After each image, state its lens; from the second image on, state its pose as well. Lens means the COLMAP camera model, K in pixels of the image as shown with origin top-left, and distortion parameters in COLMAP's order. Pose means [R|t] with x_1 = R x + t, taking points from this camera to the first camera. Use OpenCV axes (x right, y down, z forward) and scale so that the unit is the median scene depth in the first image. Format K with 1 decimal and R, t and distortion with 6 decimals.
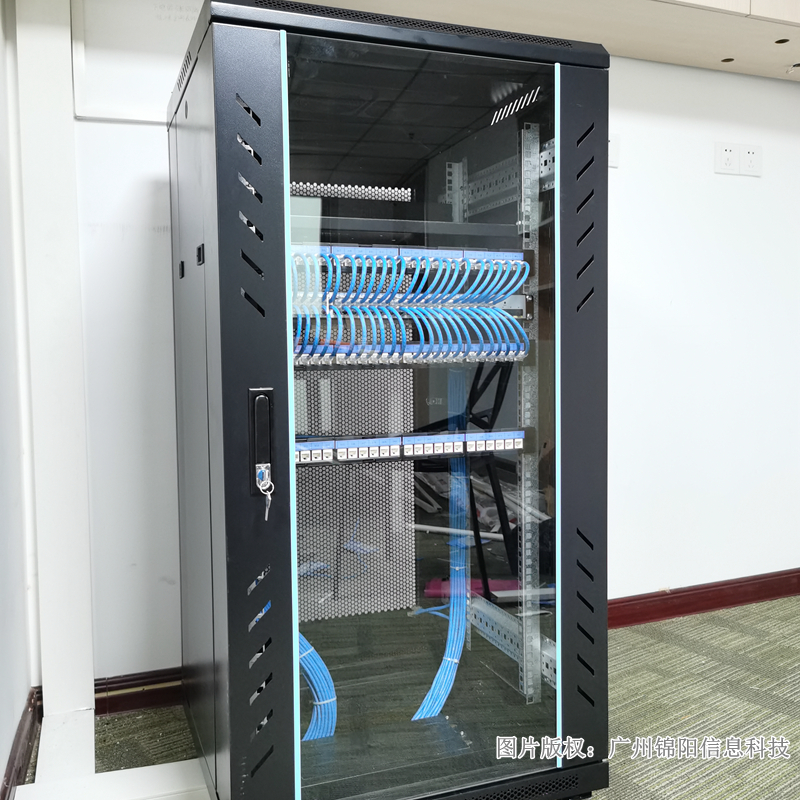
lens RADIAL K [[806.4, 0, 380.6], [0, 806.4, 382.0], [0, 0, 1]] dist [0.011316, 0.000000]
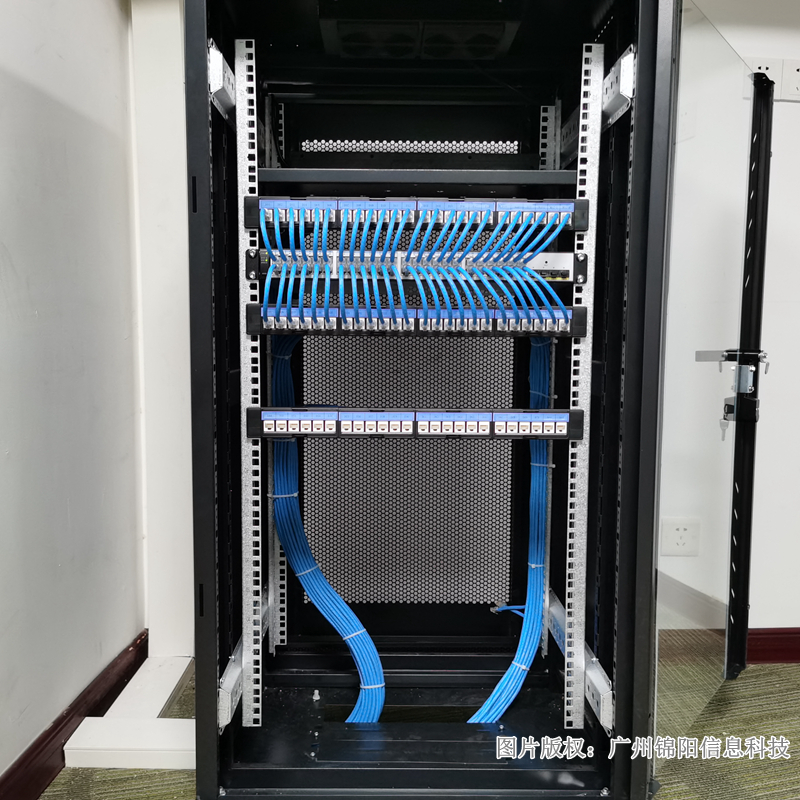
lens RADIAL K [[806.4, 0, 402.6], [0, 806.4, 403.7], [0, 0, 1]] dist [0.011316, 0.000000]
pose [[0.938849, 0.046444, -0.341181, 0.283775], [-0.031467, 0.998288, 0.049305, 0.012655], [0.342887, -0.035554, 0.938704, 0.127971]]
